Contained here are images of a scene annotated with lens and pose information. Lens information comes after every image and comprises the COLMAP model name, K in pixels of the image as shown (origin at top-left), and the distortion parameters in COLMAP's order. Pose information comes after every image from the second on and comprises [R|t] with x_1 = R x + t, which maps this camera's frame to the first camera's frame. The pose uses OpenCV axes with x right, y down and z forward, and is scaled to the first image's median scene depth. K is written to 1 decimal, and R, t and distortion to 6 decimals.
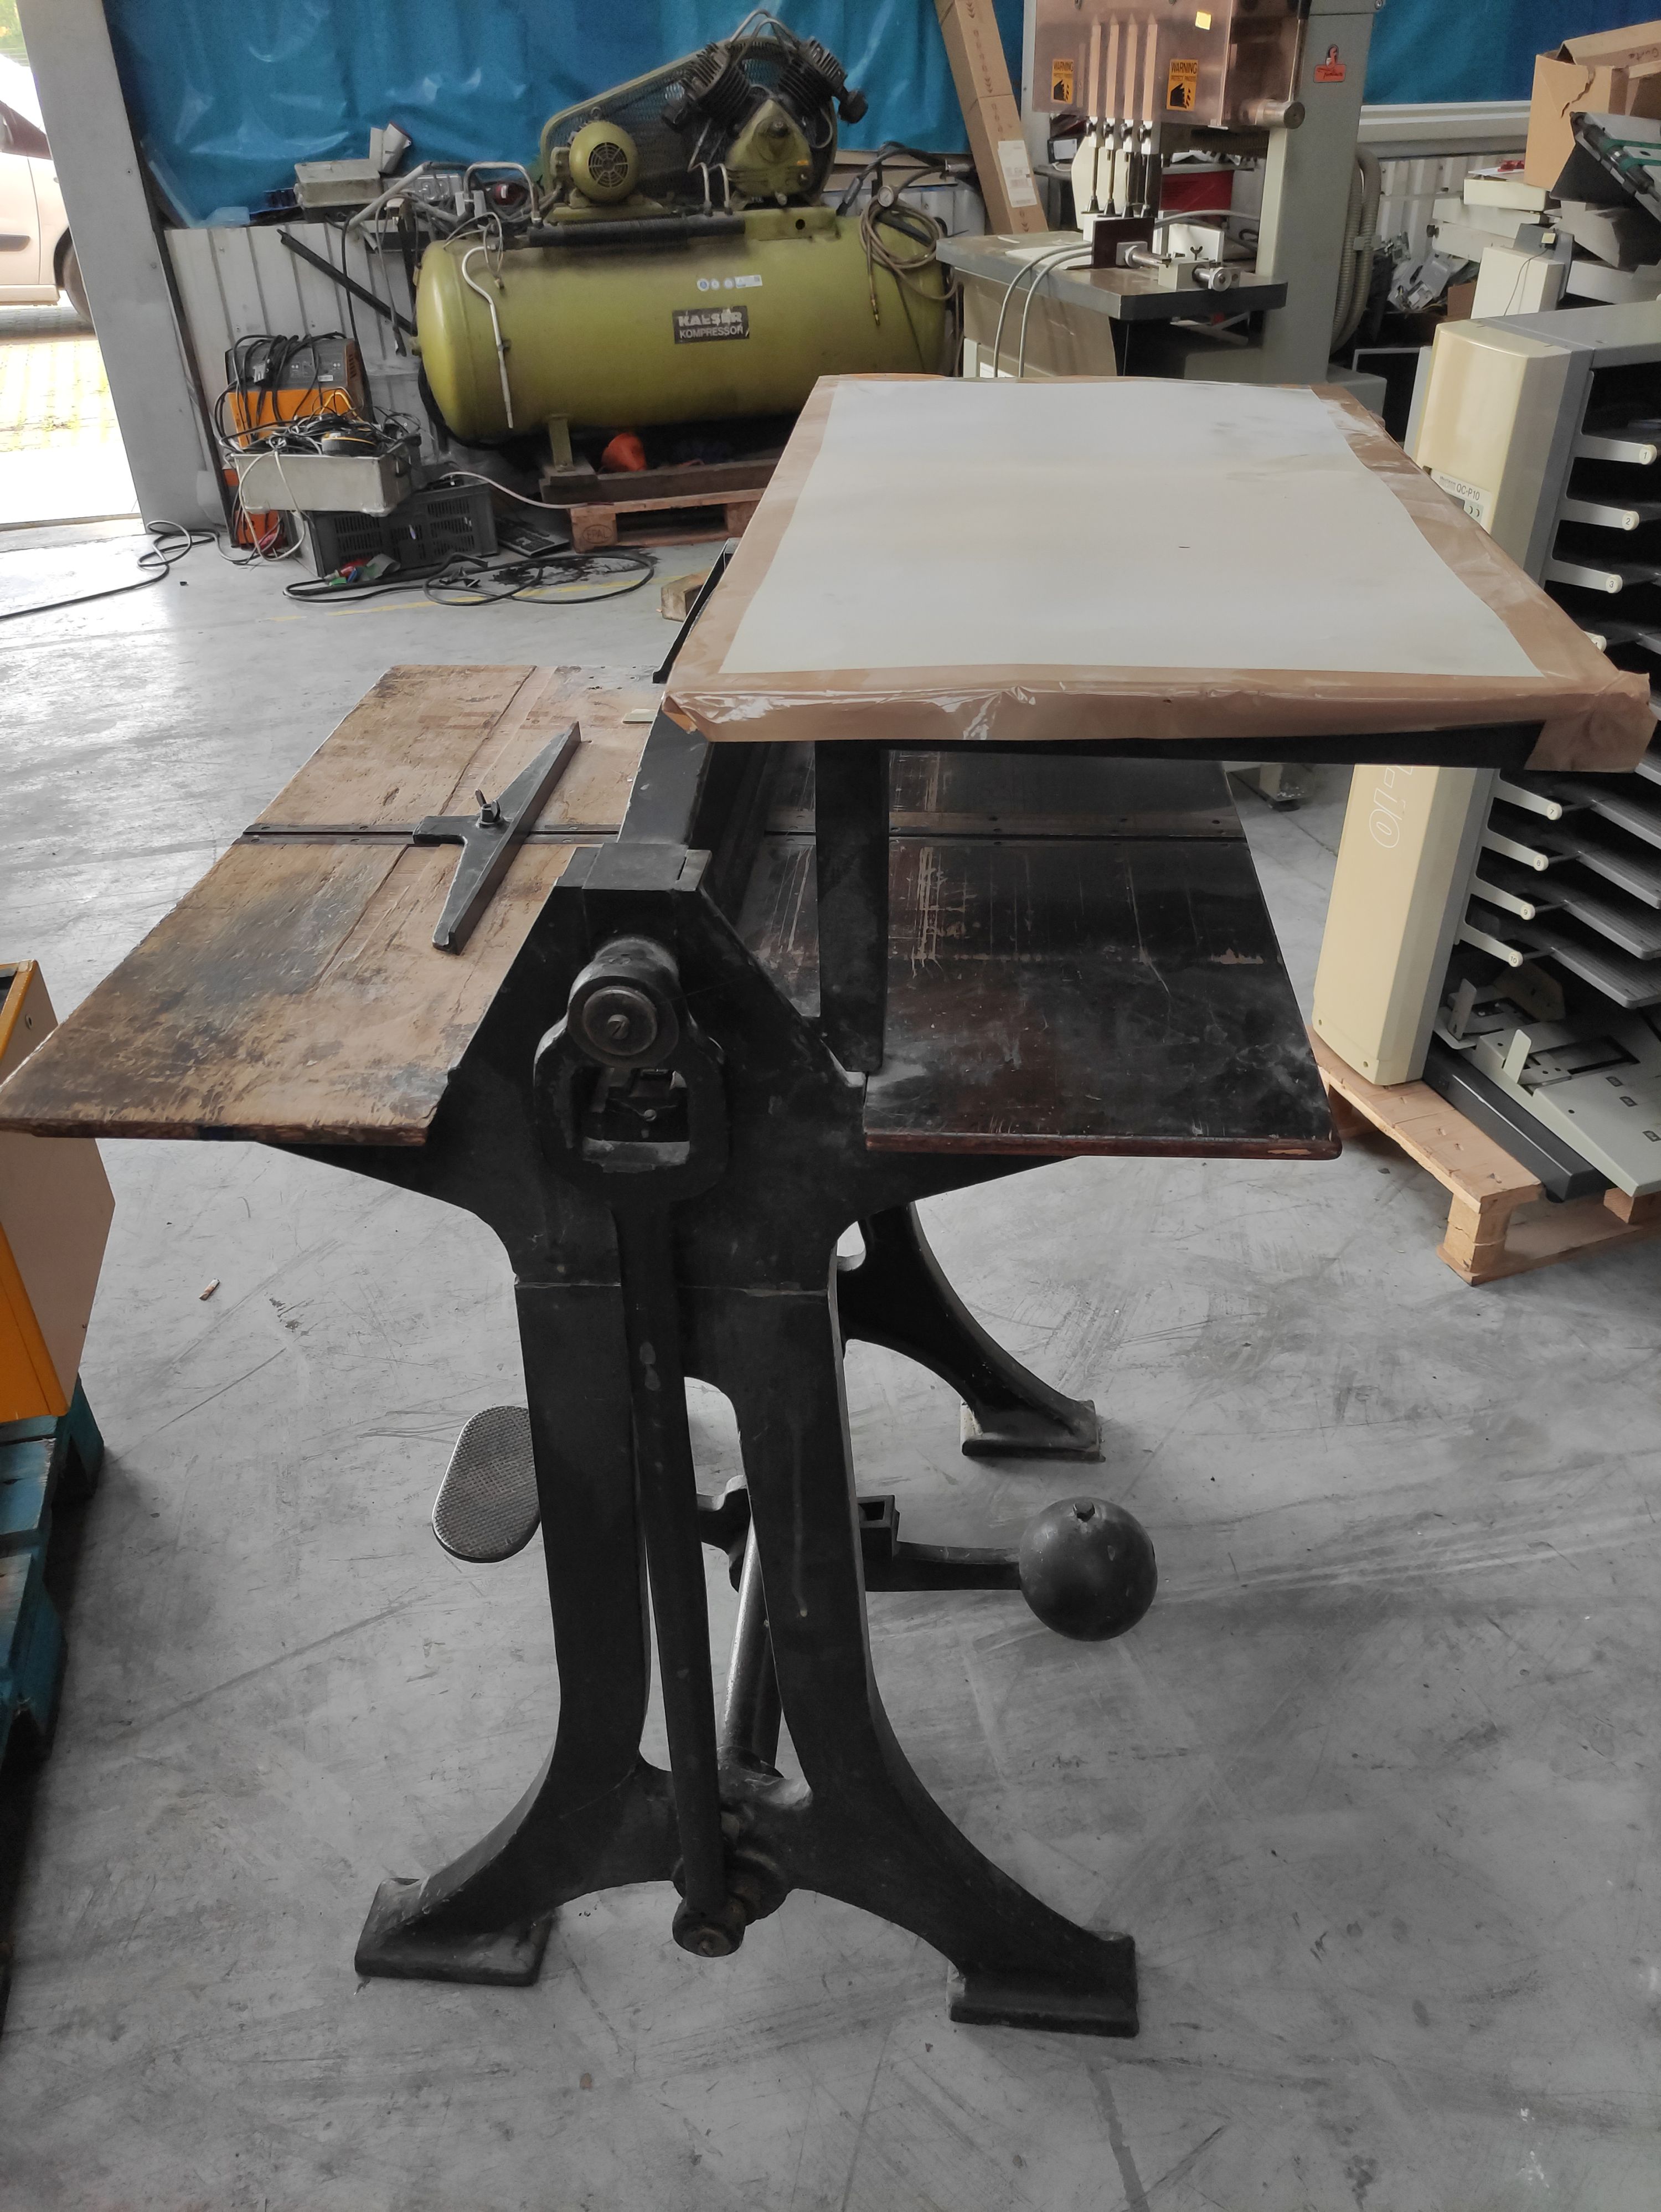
lens RADIAL K [[1642.7, 0, 841.3], [0, 1642.7, 1099.7], [0, 0, 1]] dist [0.029904, -0.020894]
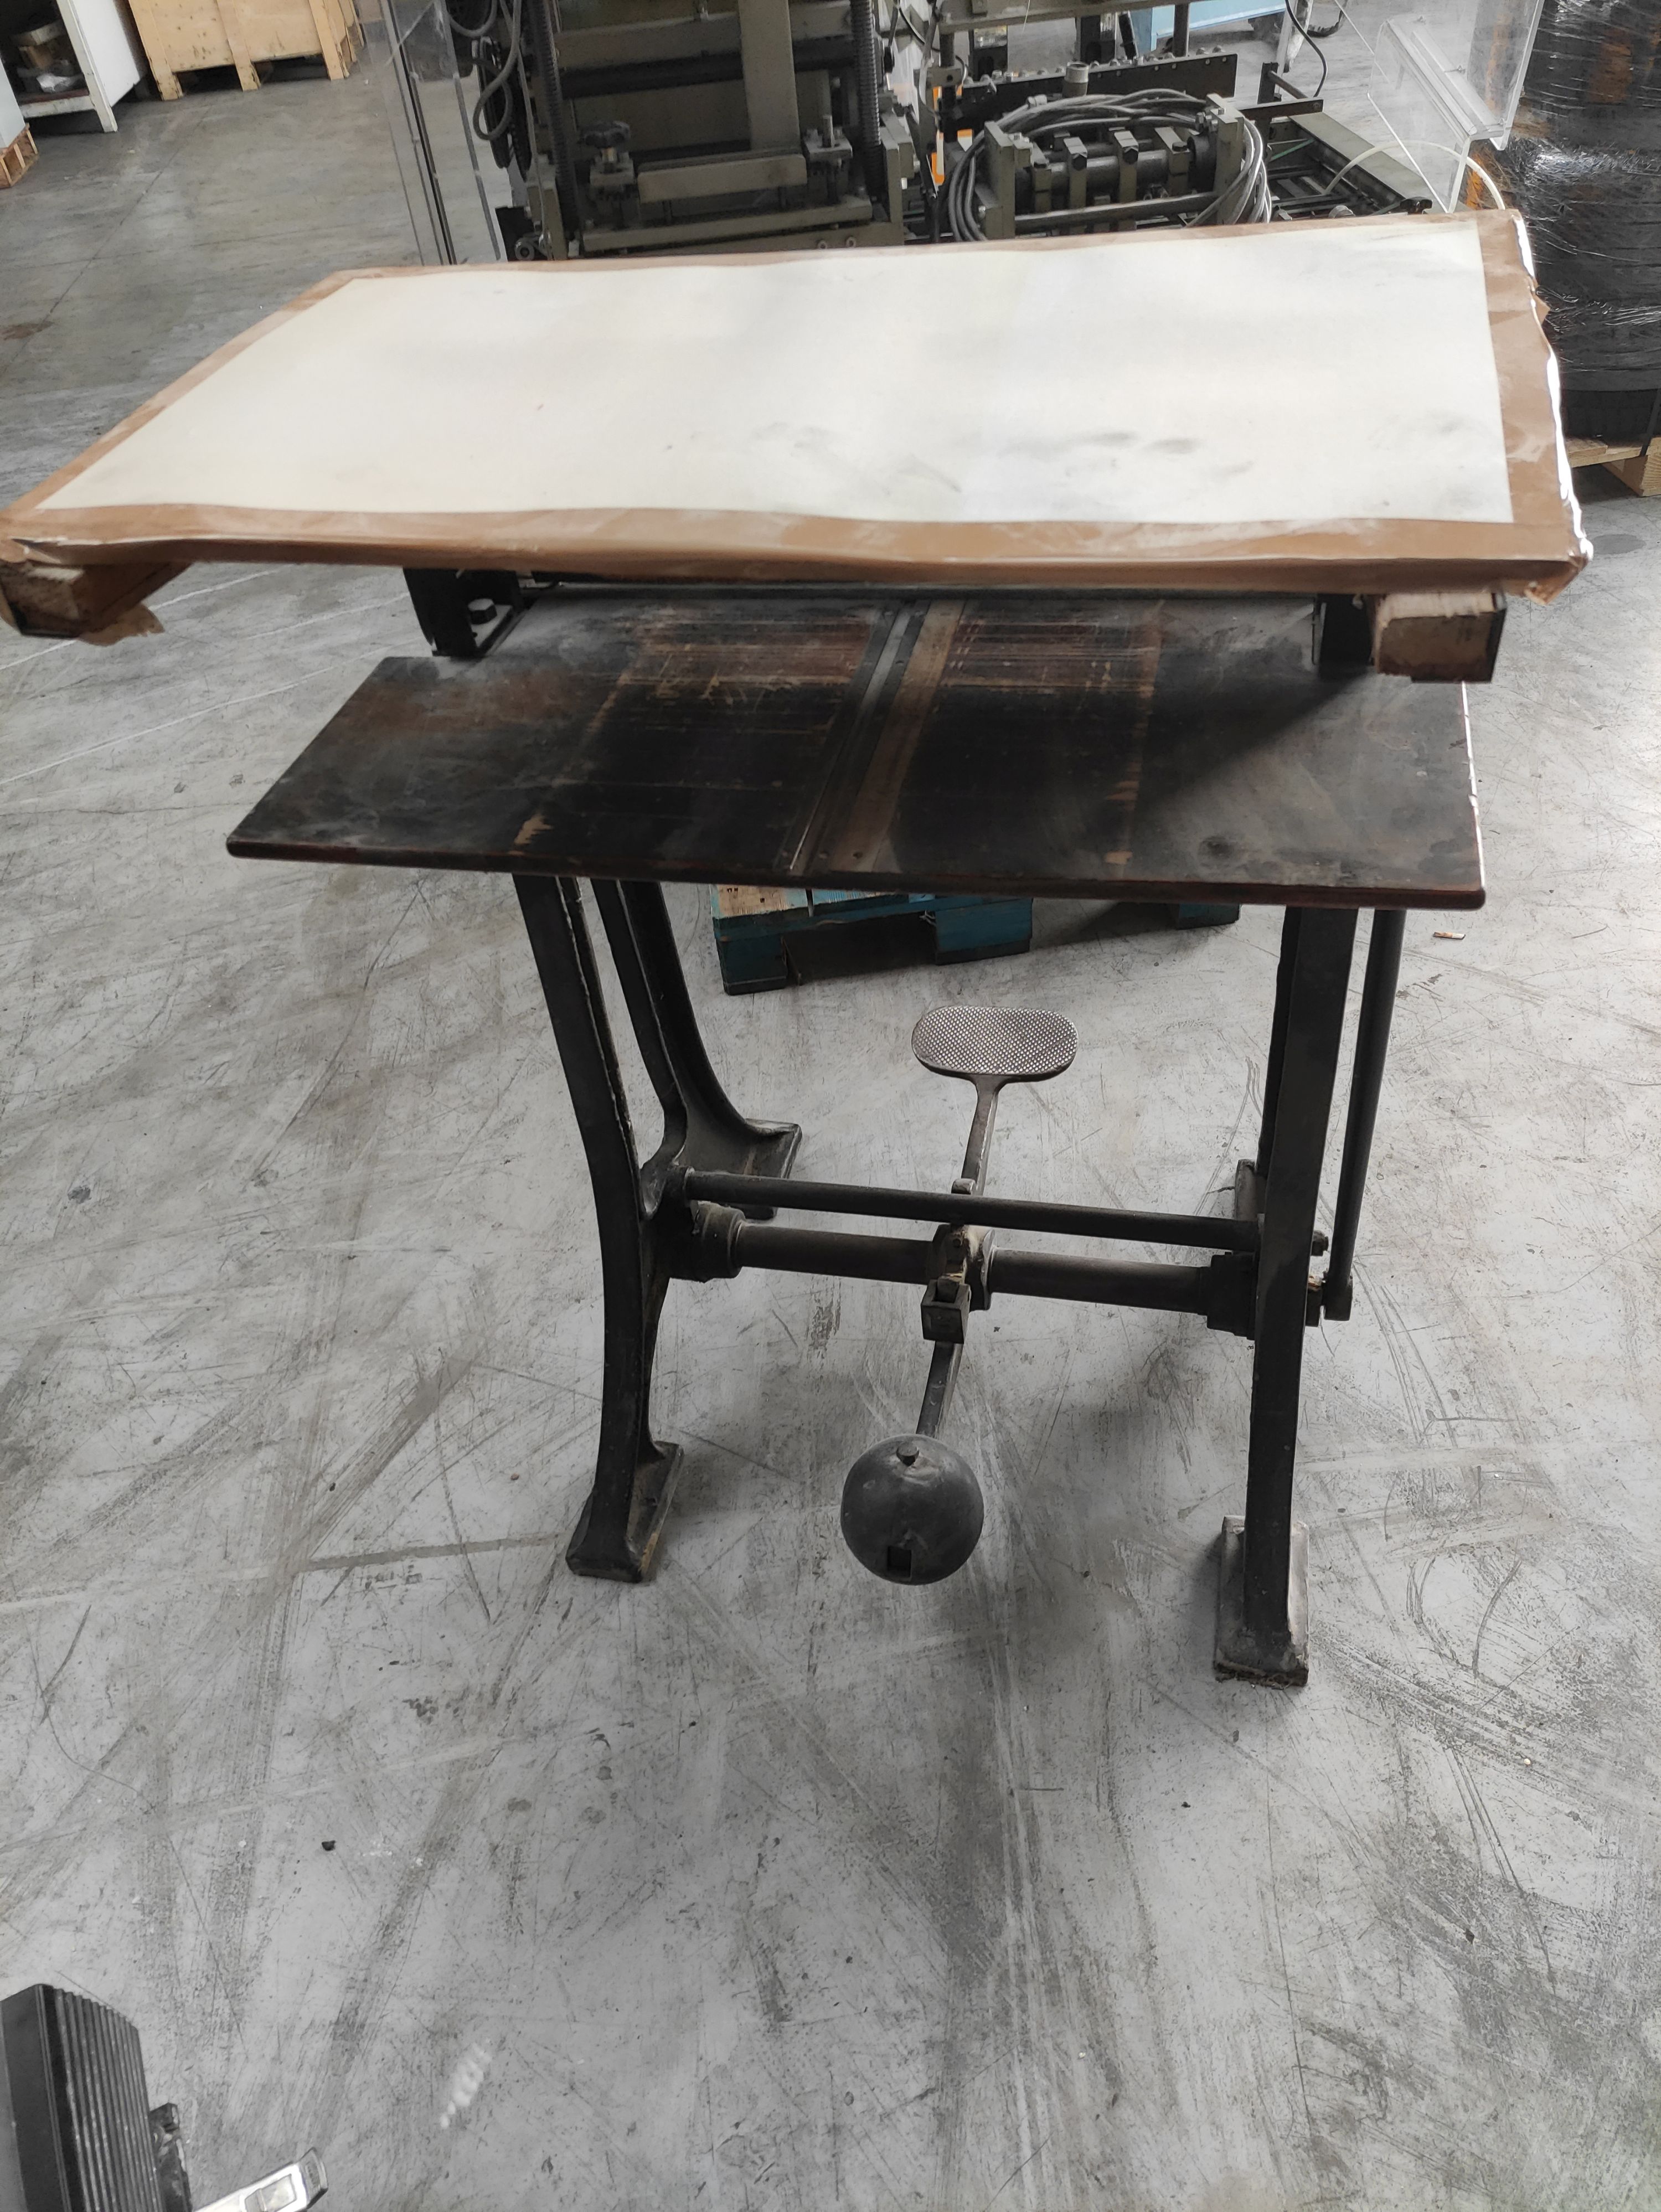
lens RADIAL K [[1642.7, 0, 824.8], [0, 1642.7, 1094.9], [0, 0, 1]] dist [0.029904, -0.020894]
pose [[-0.144923, 0.688146, -0.710952, 0.723486], [-0.446115, 0.595913, 0.667735, -0.514701], [0.883164, 0.413936, 0.220631, 0.691824]]
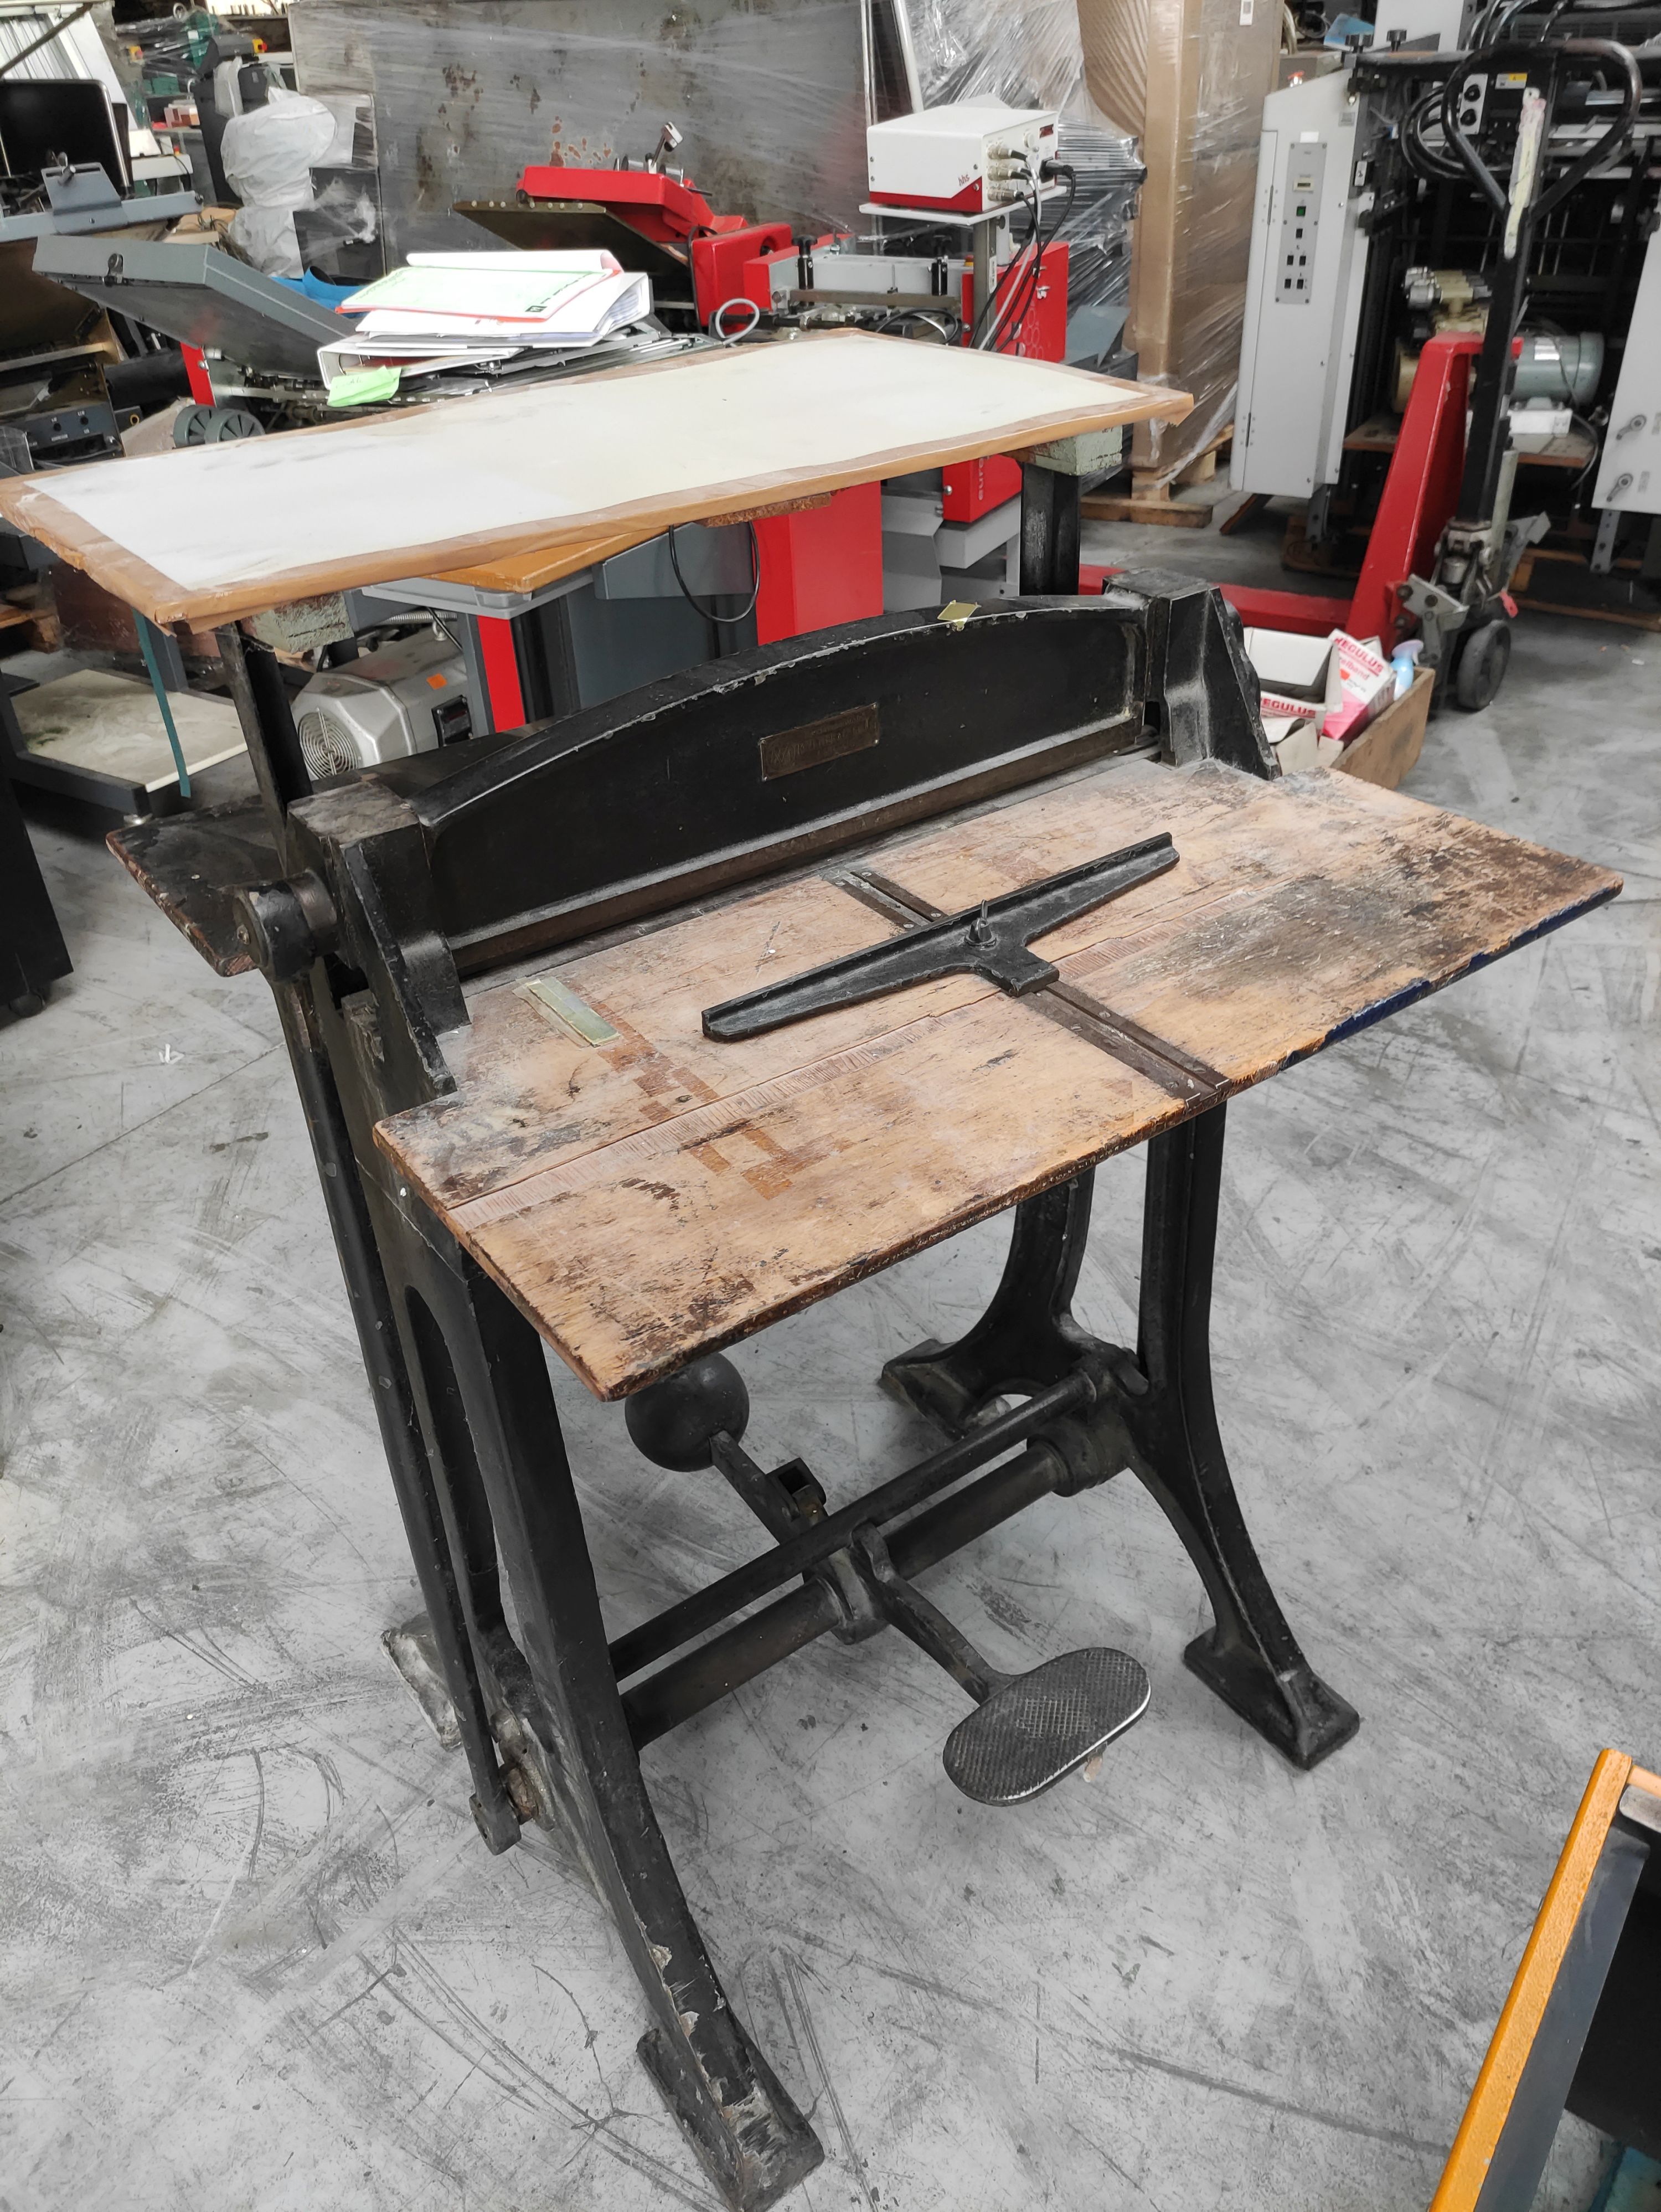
lens RADIAL K [[1642.7, 0, 835.9], [0, 1642.7, 1095.0], [0, 0, 1]] dist [0.029904, -0.020894]
pose [[-0.645174, -0.383645, 0.660732, -0.613965], [0.461484, 0.493545, 0.737188, -0.641154], [-0.608919, 0.780532, -0.141376, 1.000504]]
